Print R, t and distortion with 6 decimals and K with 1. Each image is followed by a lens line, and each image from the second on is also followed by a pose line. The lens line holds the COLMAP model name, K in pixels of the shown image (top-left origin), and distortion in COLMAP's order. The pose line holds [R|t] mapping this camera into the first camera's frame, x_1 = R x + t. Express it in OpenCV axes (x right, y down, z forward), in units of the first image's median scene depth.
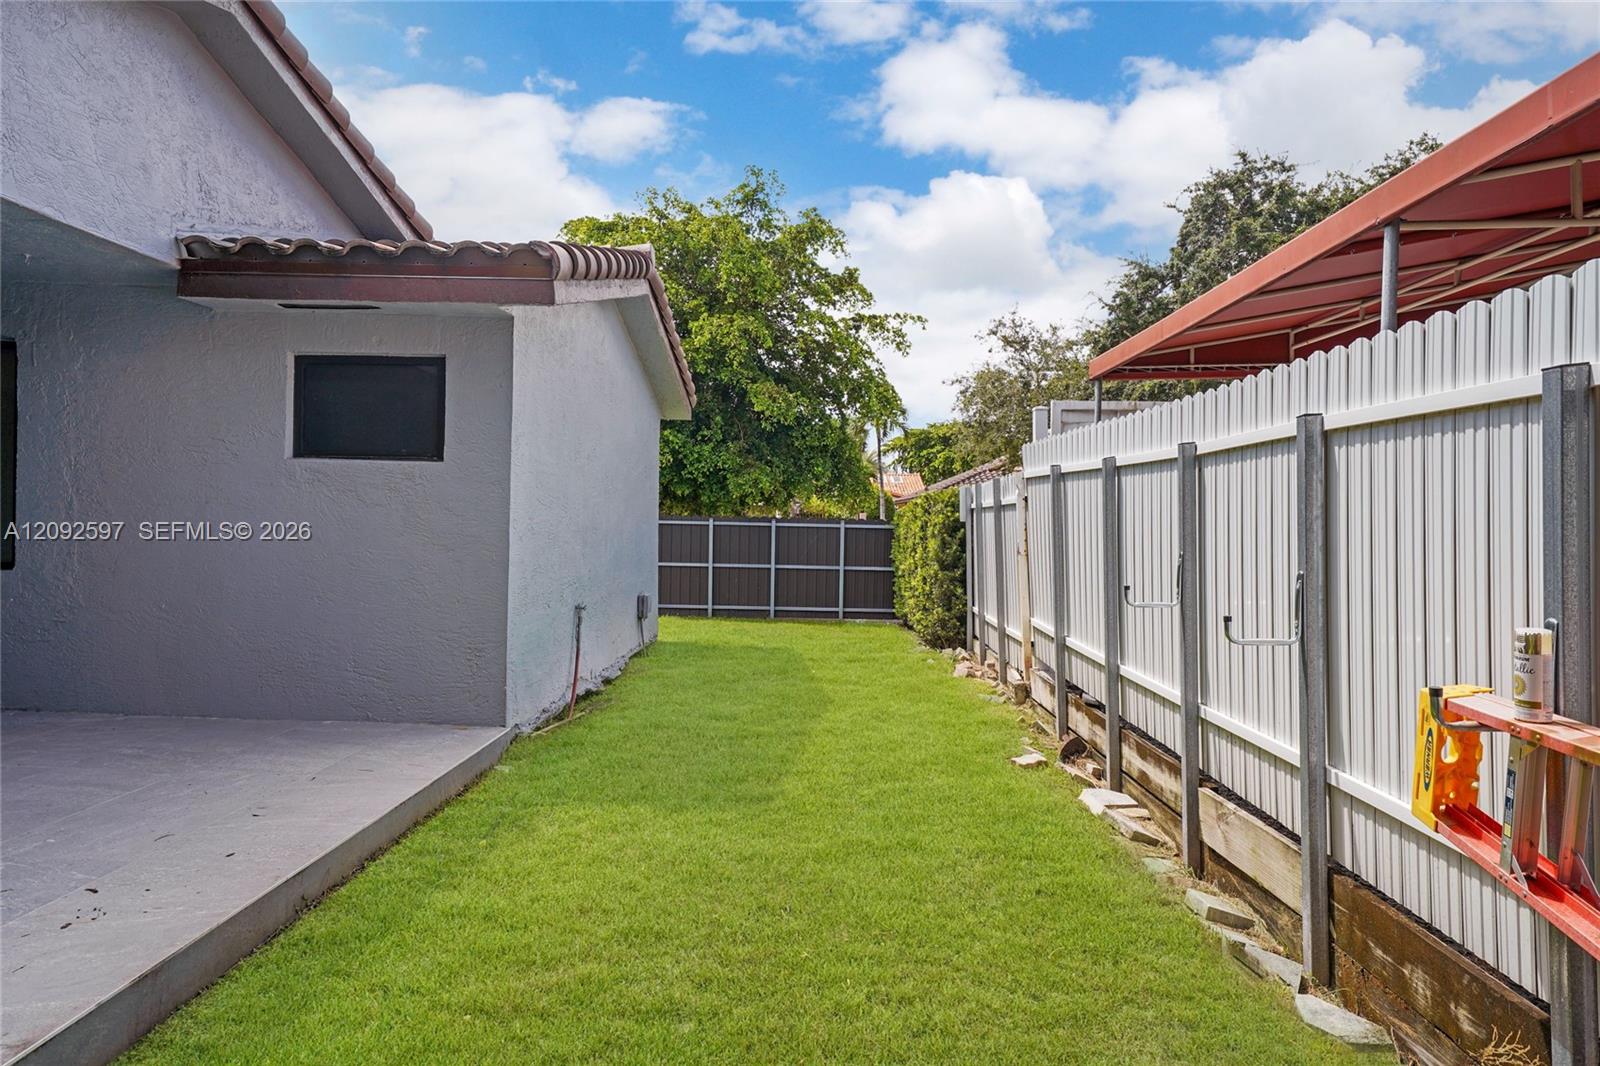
lens RADIAL K [[987.0, 0, 800.0], [0, 987.0, 533.0], [0, 0, 1]] dist [0.021278, 0.001787]
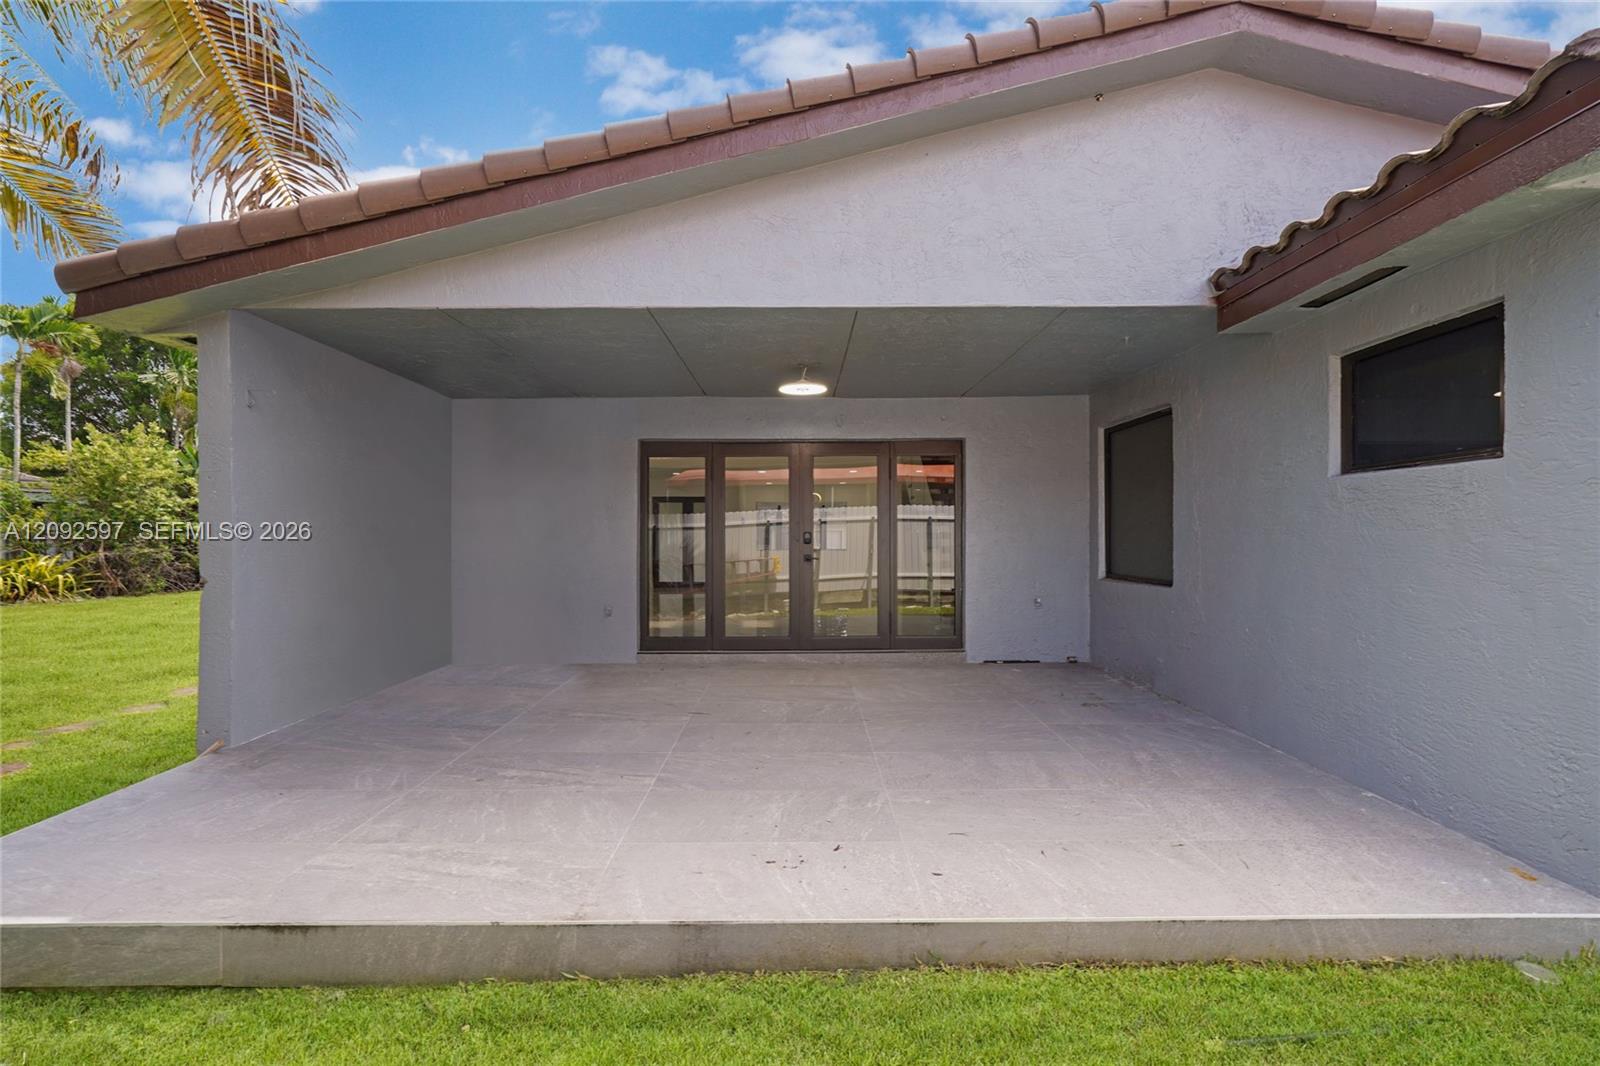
lens RADIAL K [[728.7, 0, 800.0], [0, 728.7, 533.0], [0, 0, 1]] dist [0.000438, 0.000116]
pose [[0.021450, -0.023778, -0.999487, 0.082628], [-0.003632, 0.999709, -0.023861, -0.005518], [0.999763, 0.004141, 0.021357, 0.364518]]
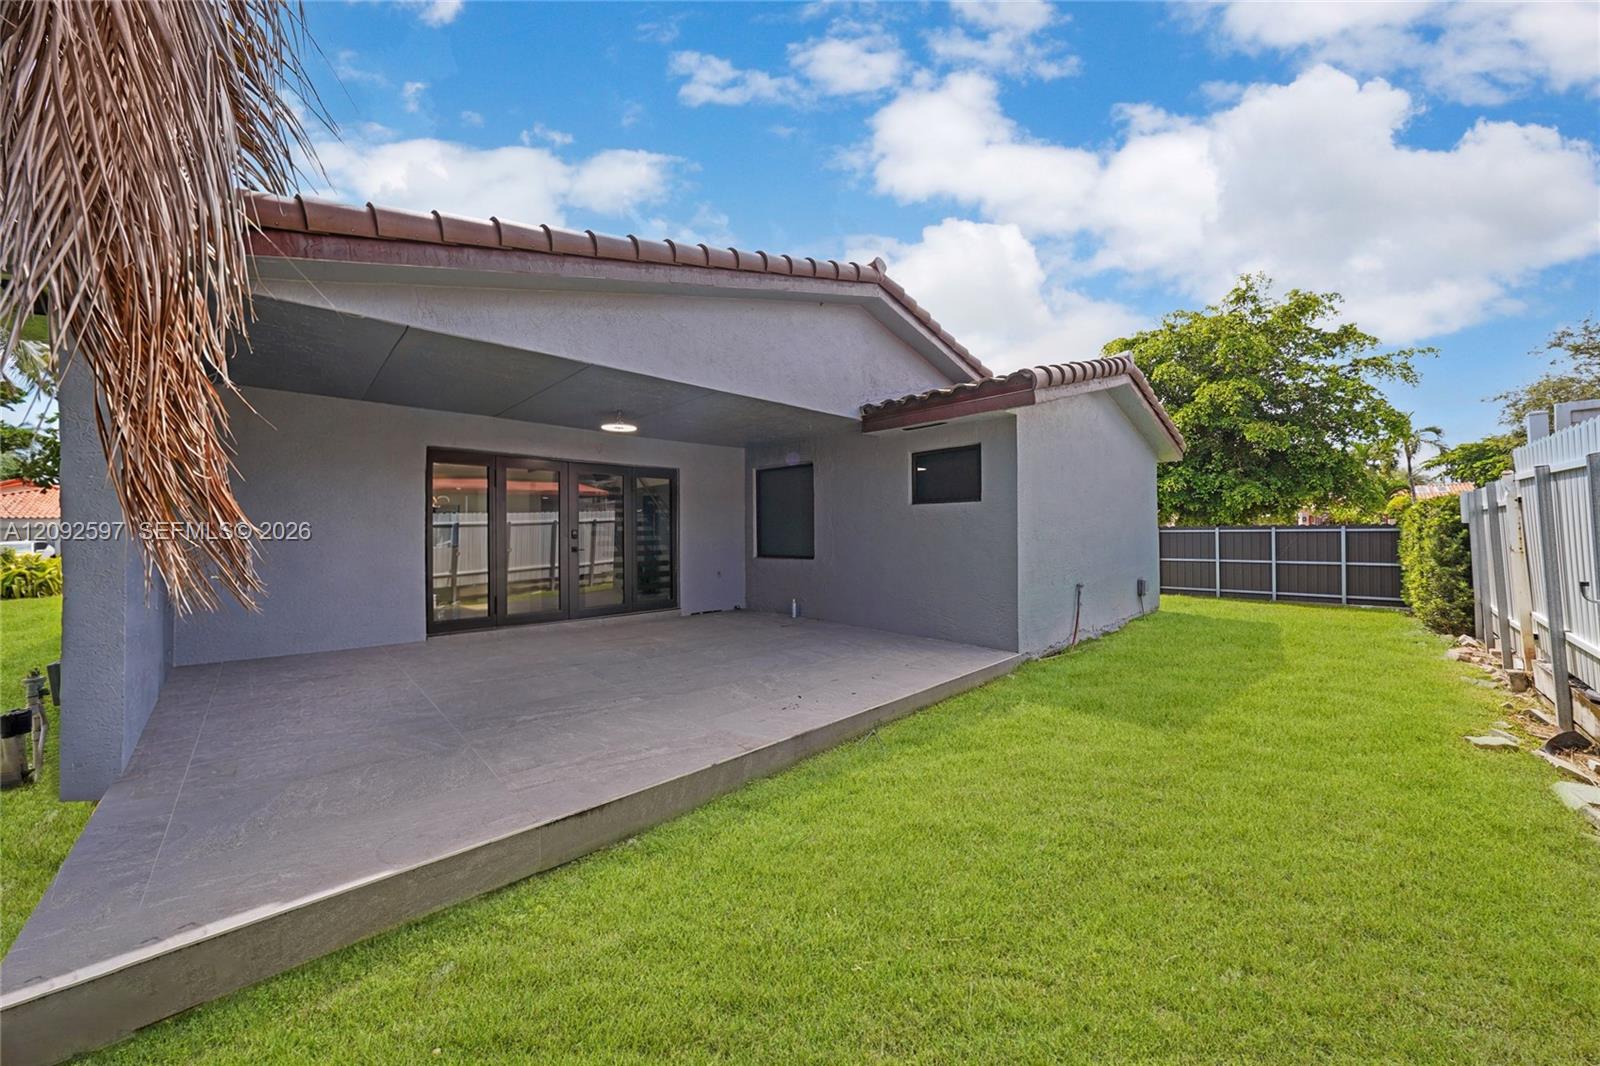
lens RADIAL K [[557.4, 0, 800.0], [0, 557.4, 533.0], [0, 0, 1]] dist [-0.014231, 0.000249]
pose [[0.709600, -0.025947, -0.704127, 0.083969], [0.015521, 0.999655, -0.021195, 0.001545], [0.704434, 0.004111, 0.709758, 0.031821]]
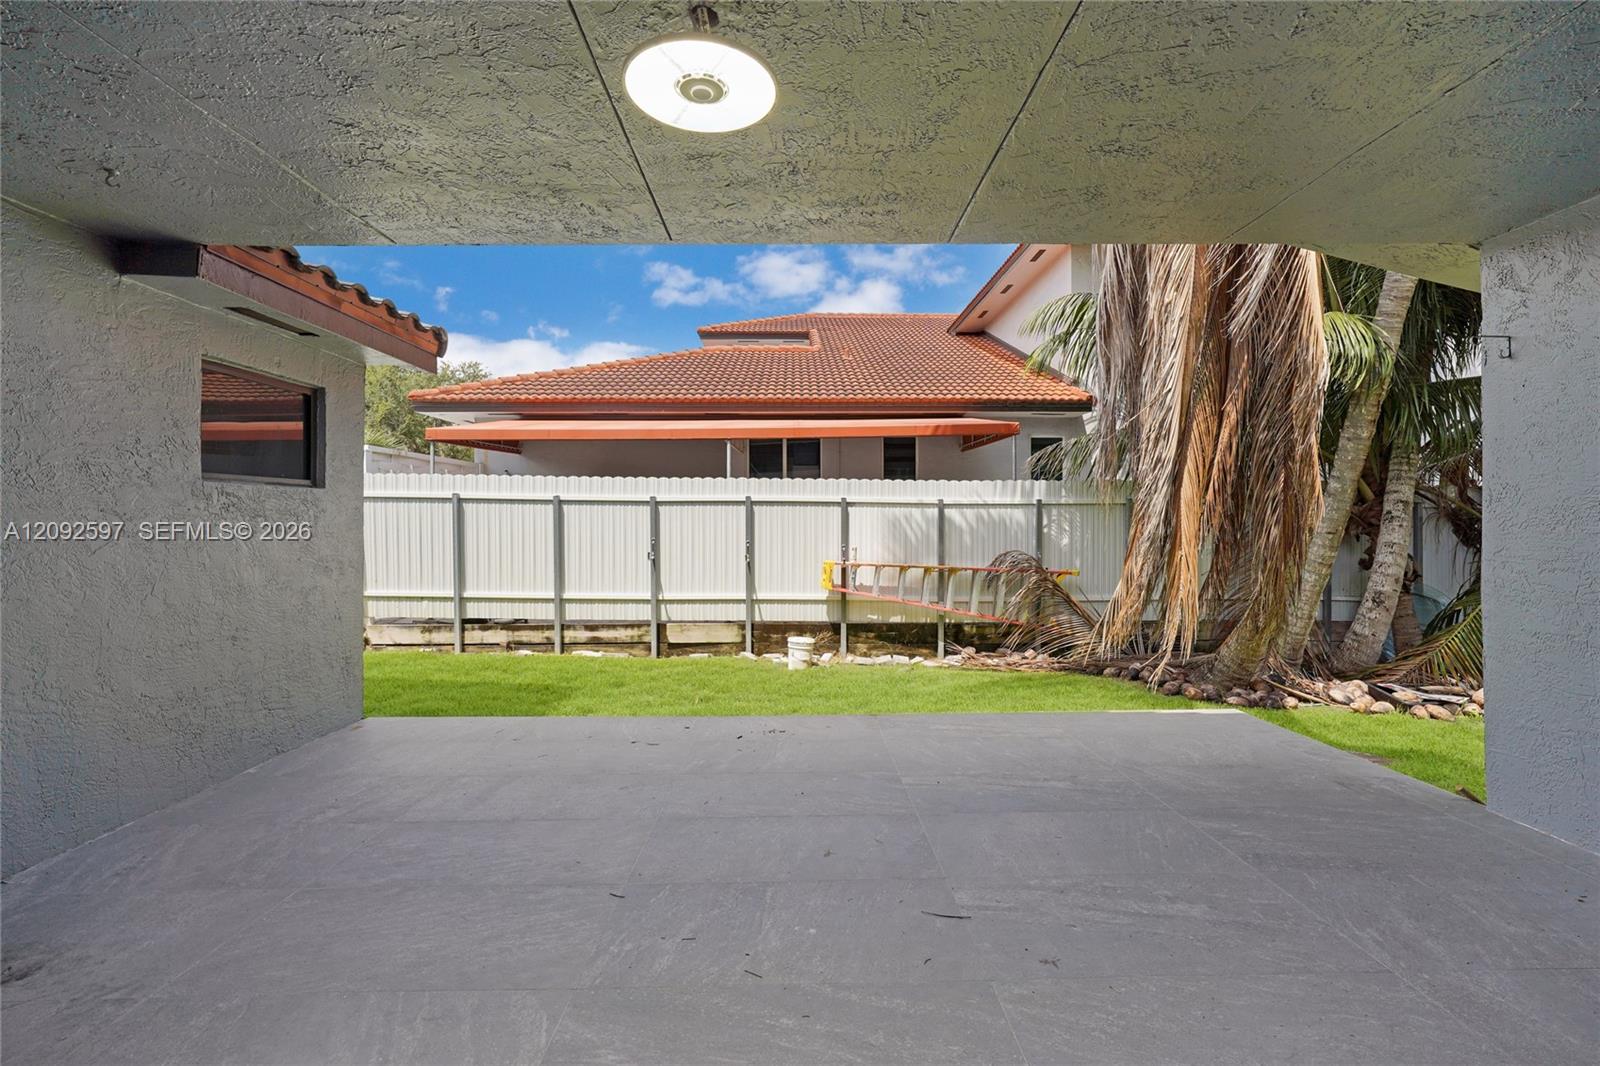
lens RADIAL K [[702.9, 0, 800.0], [0, 702.9, 533.0], [0, 0, 1]] dist [-0.001120, -0.000113]
pose [[-0.032214, -0.038835, 0.998726, -0.800301], [0.009200, 0.999191, 0.039150, -0.034032], [-0.999439, 0.010449, -0.031831, 0.360627]]
